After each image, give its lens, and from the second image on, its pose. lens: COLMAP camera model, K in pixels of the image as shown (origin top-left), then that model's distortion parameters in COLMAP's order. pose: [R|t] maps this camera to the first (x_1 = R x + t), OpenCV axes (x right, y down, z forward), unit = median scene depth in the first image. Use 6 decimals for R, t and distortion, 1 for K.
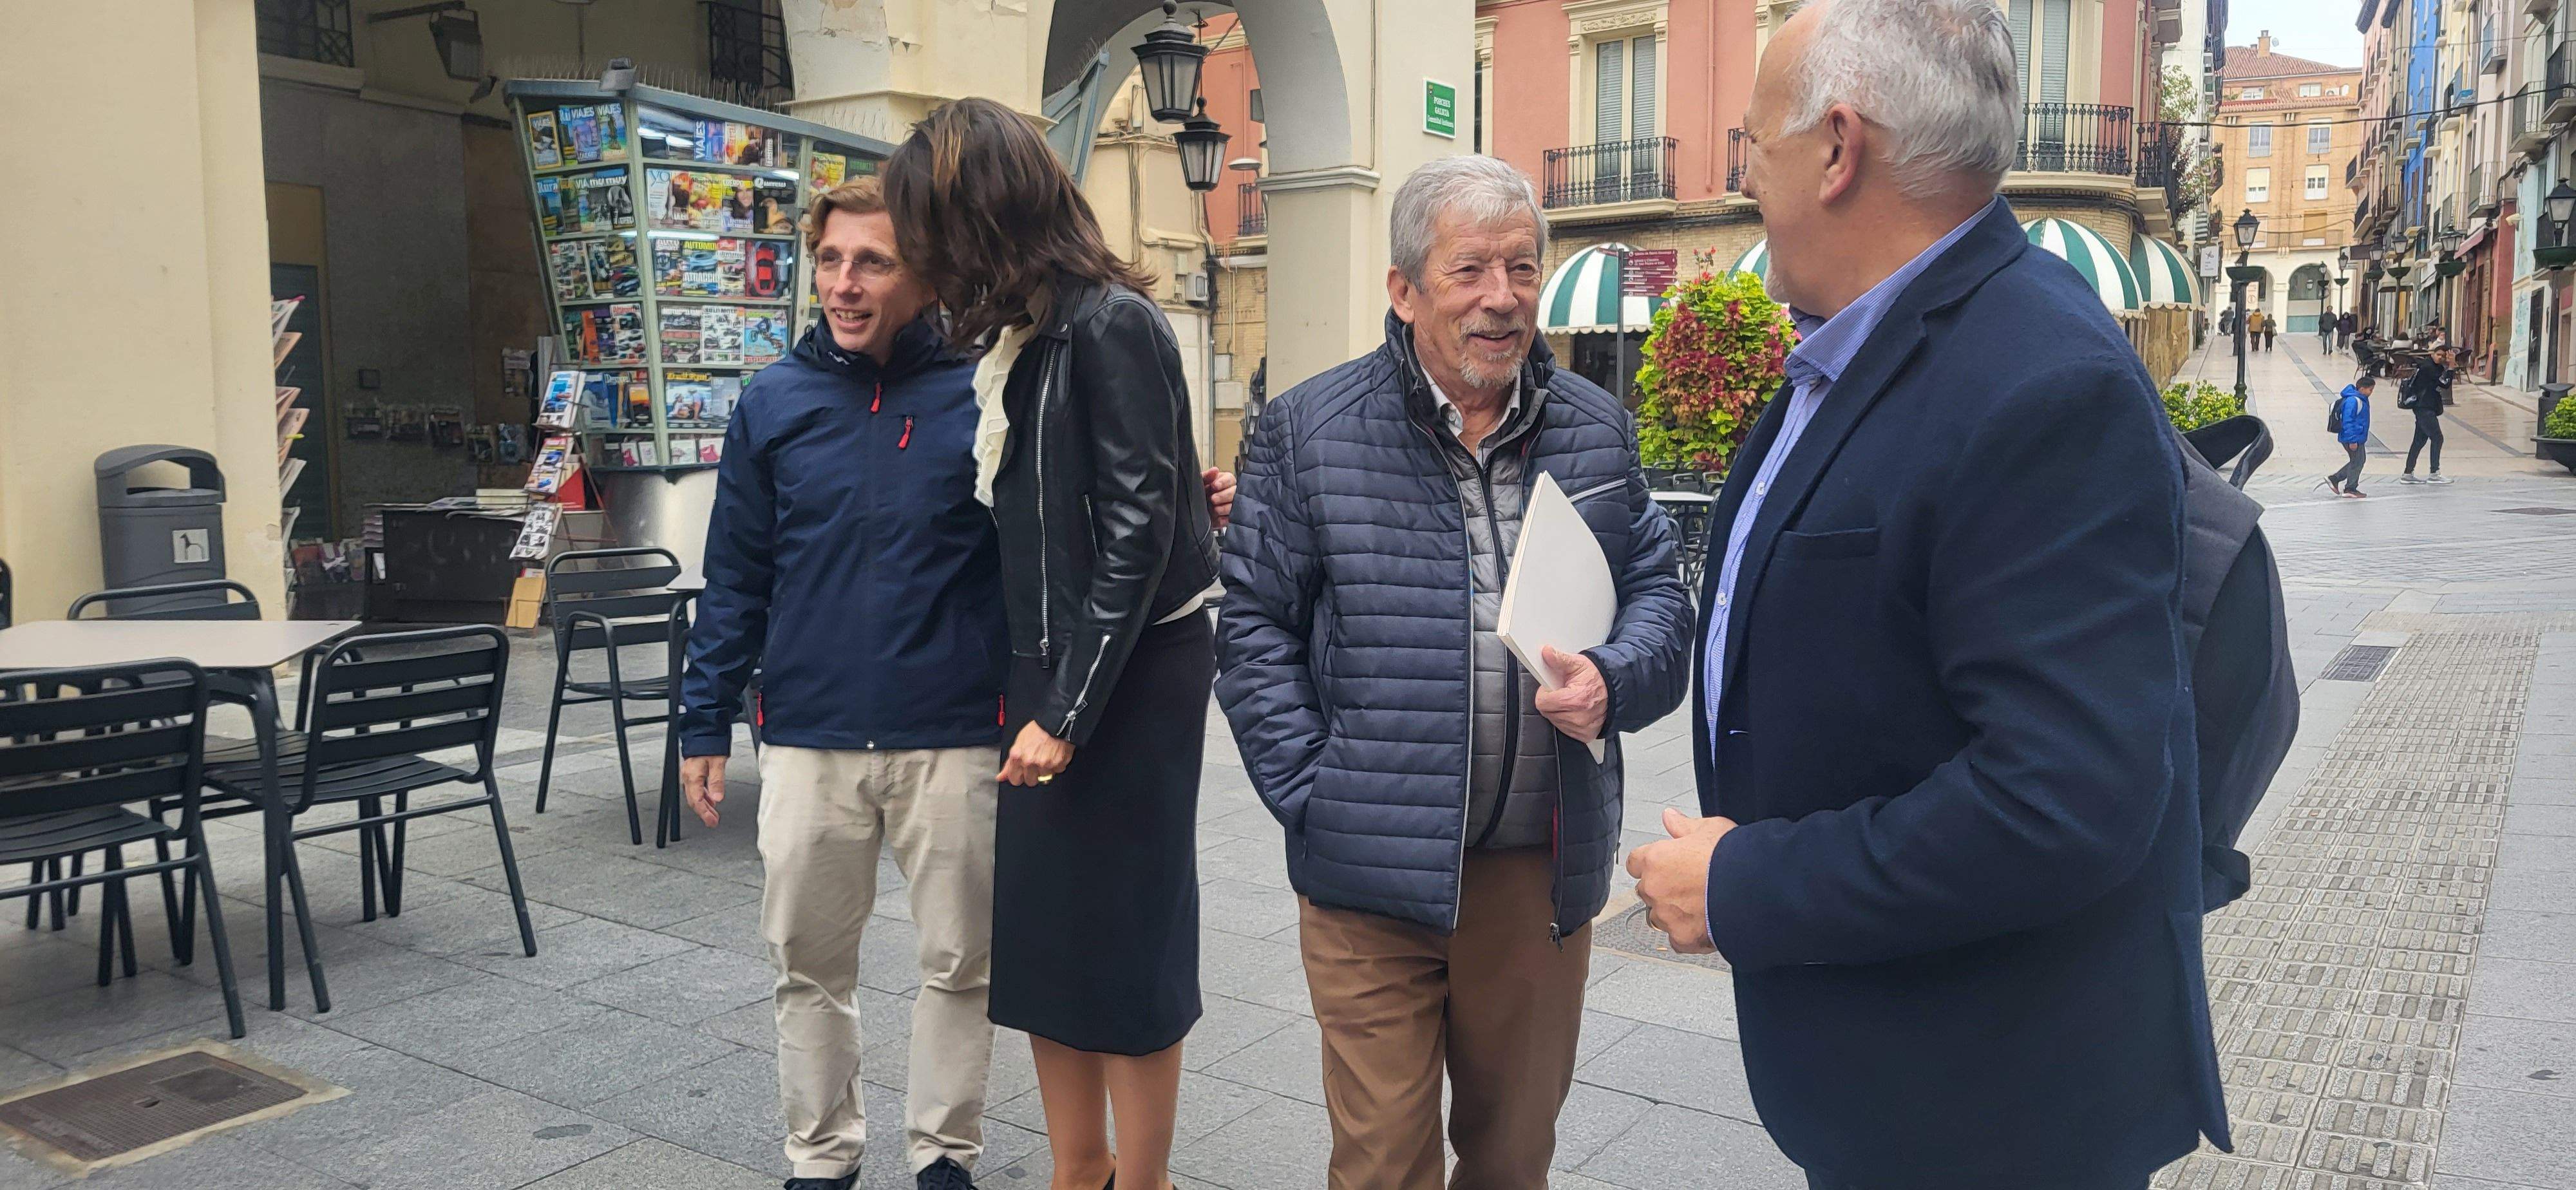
lens RADIAL K [[1941.3, 0, 1300.3], [0, 1941.3, 536.7], [0, 0, 1]] dist [0.060156, -0.004499]
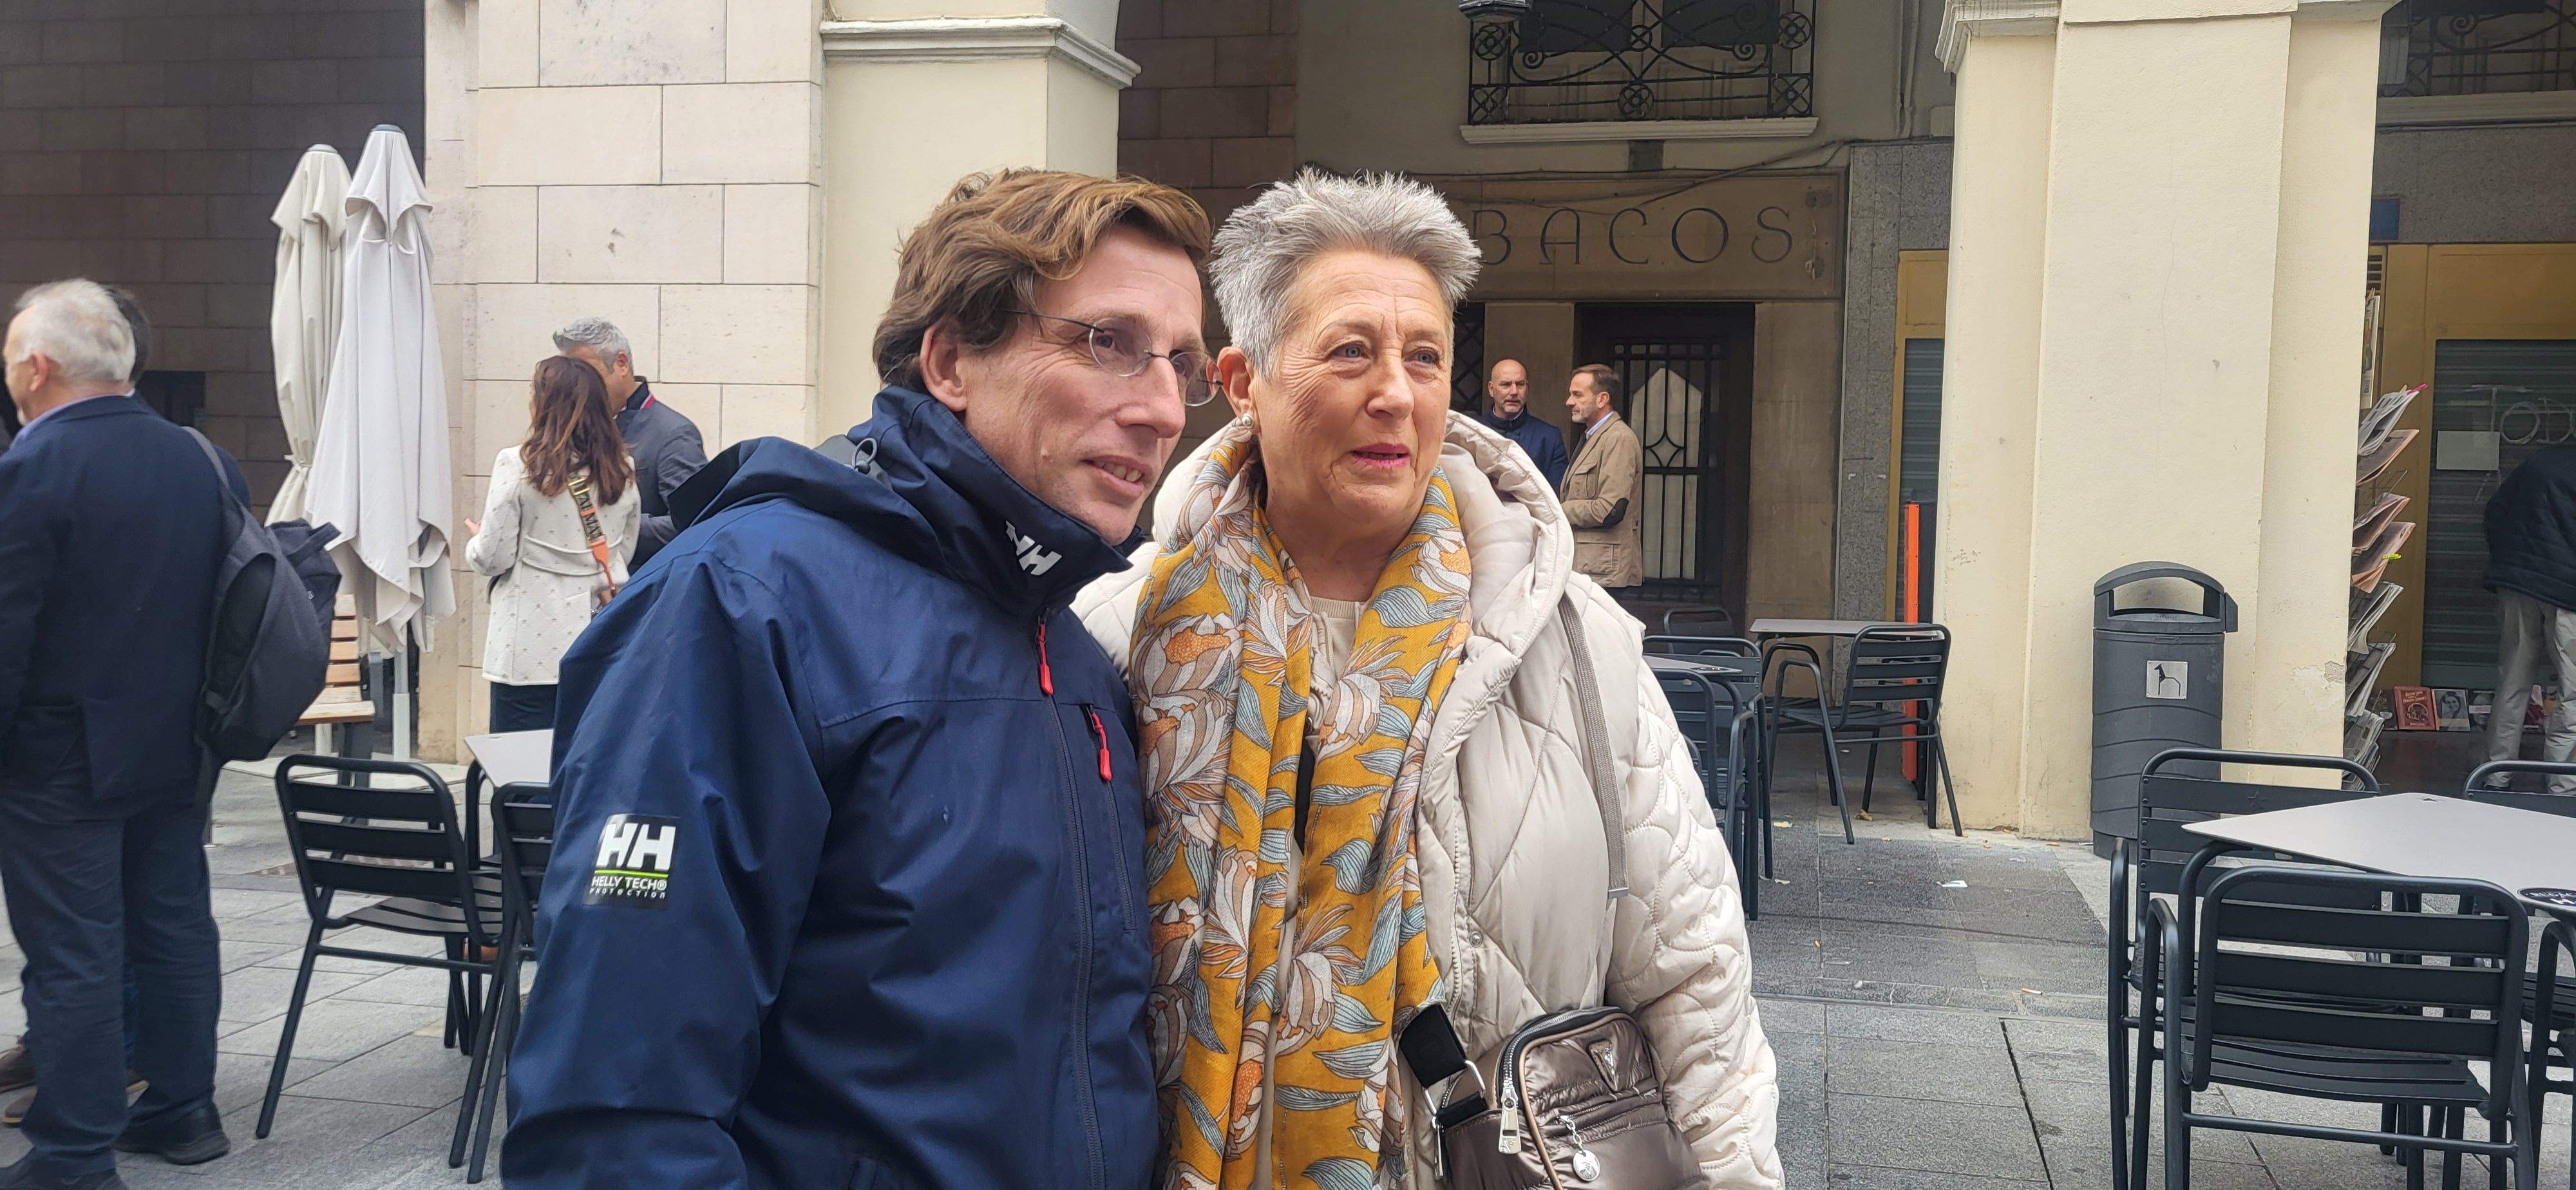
lens RADIAL K [[1941.3, 0, 1300.3], [0, 1941.3, 536.7], [0, 0, 1]] dist [0.060156, -0.004499]
pose [[0.338848, 0.030049, -0.940361, 0.081368], [-0.074193, 0.997231, 0.005132, -0.024189], [0.937911, 0.068029, 0.340139, 0.237665]]
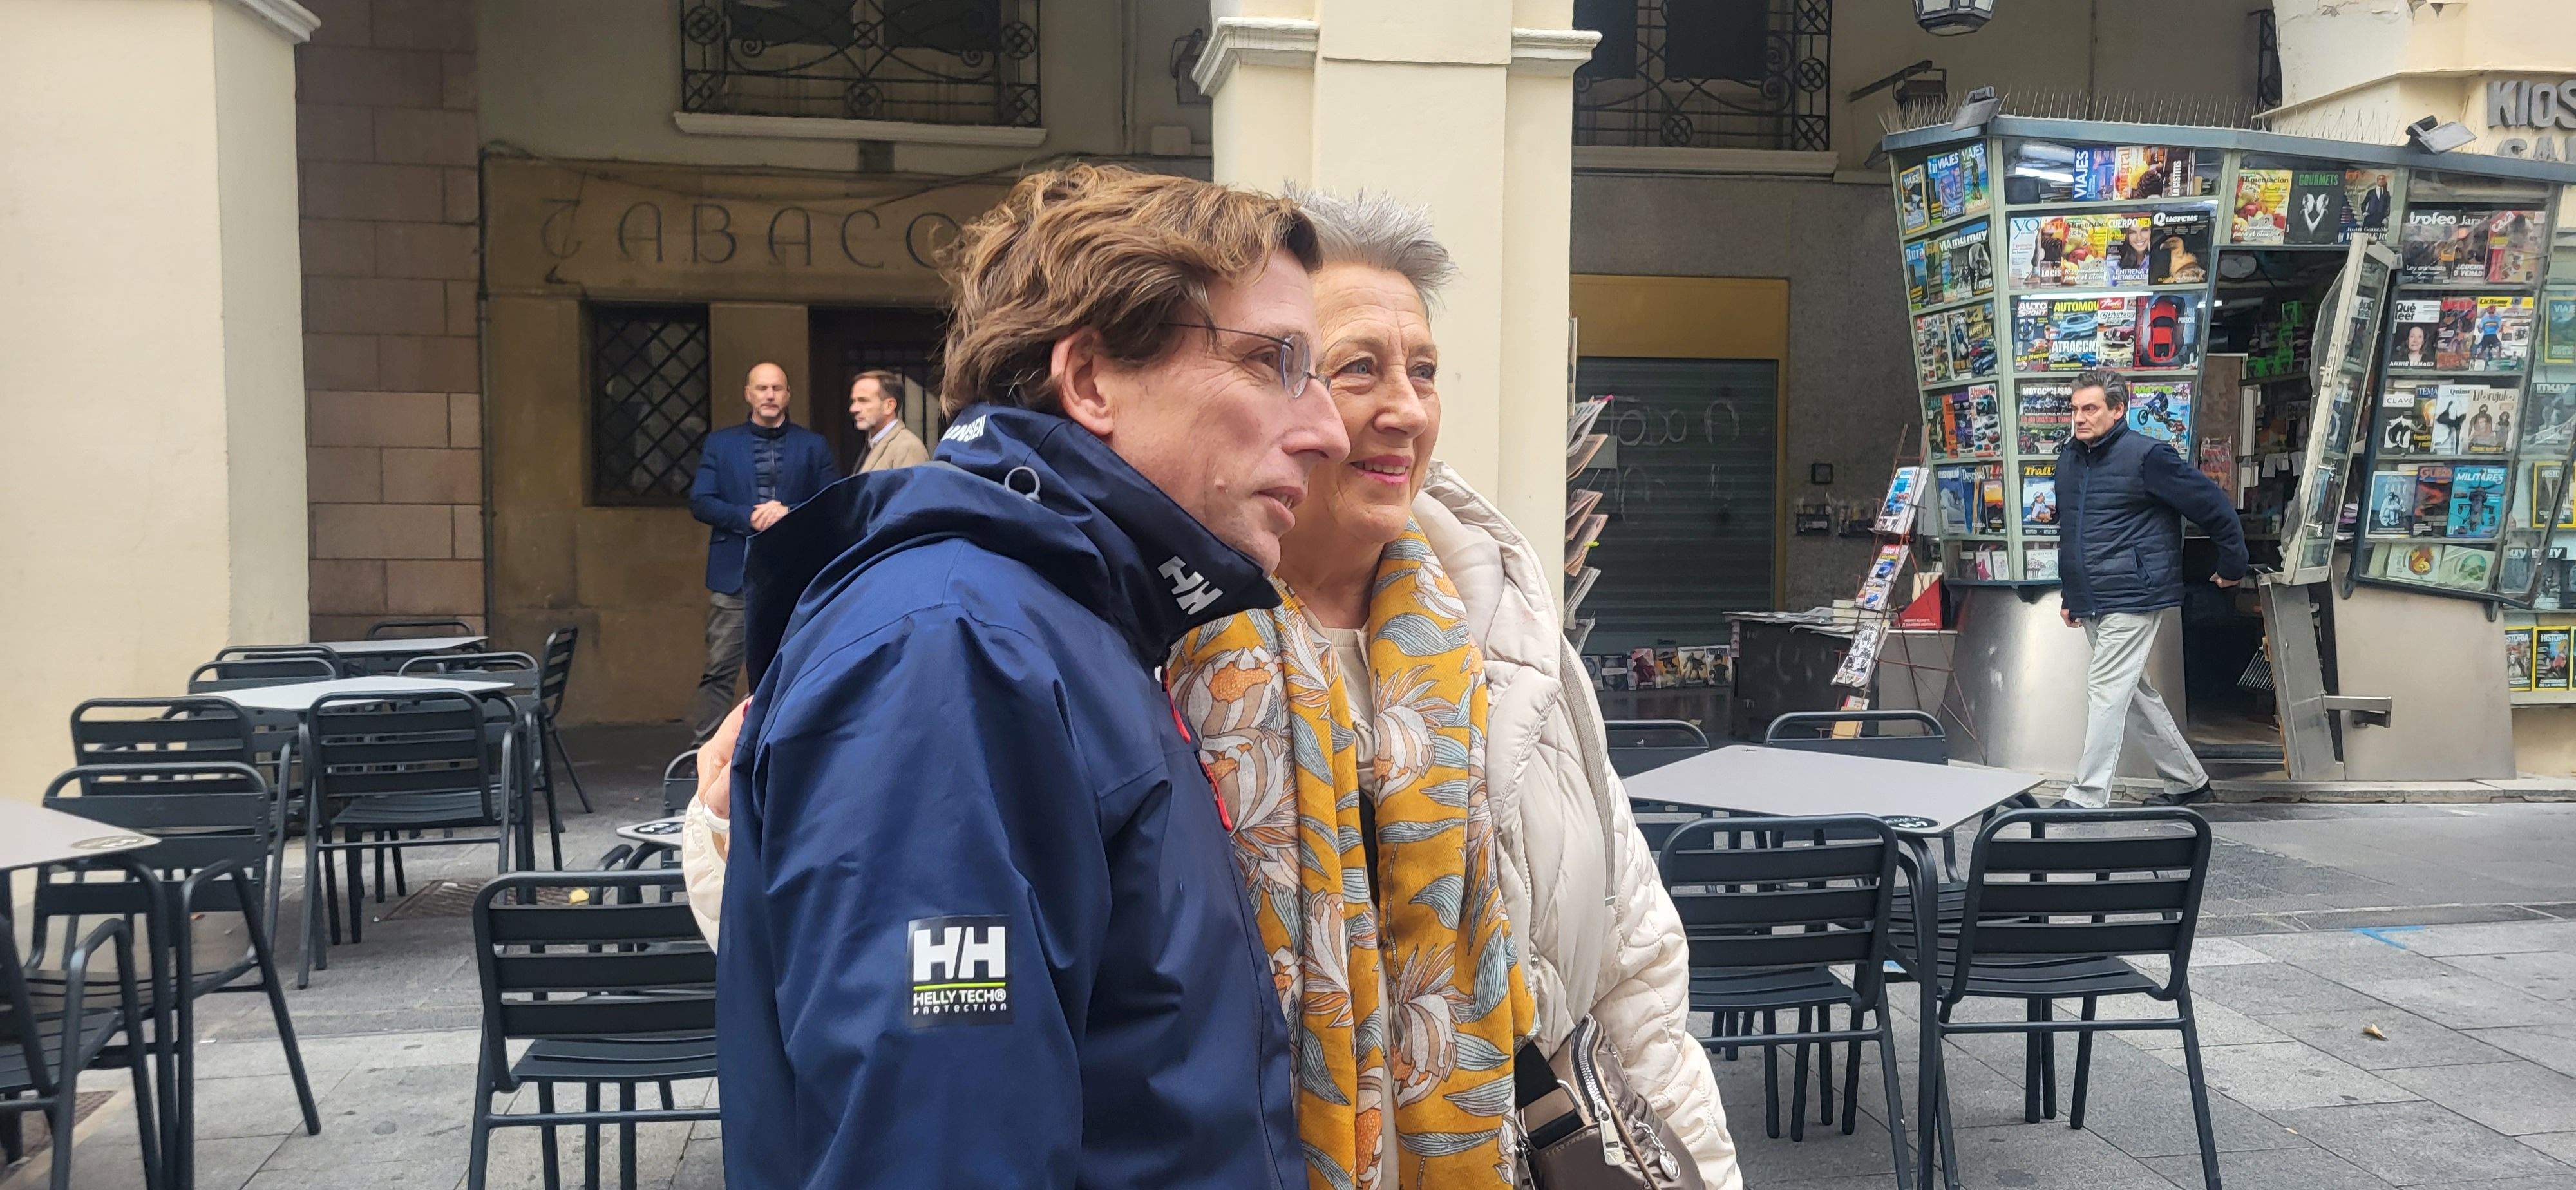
lens RADIAL K [[1948.5, 0, 1288.0], [0, 1948.5, 595.0], [0, 0, 1]] dist [0.054511, -0.011671]
pose [[0.679808, 0.035192, -0.732546, 0.065816], [-0.043274, 0.999033, 0.007835, -0.023270], [0.732113, 0.026373, 0.680673, 0.217207]]
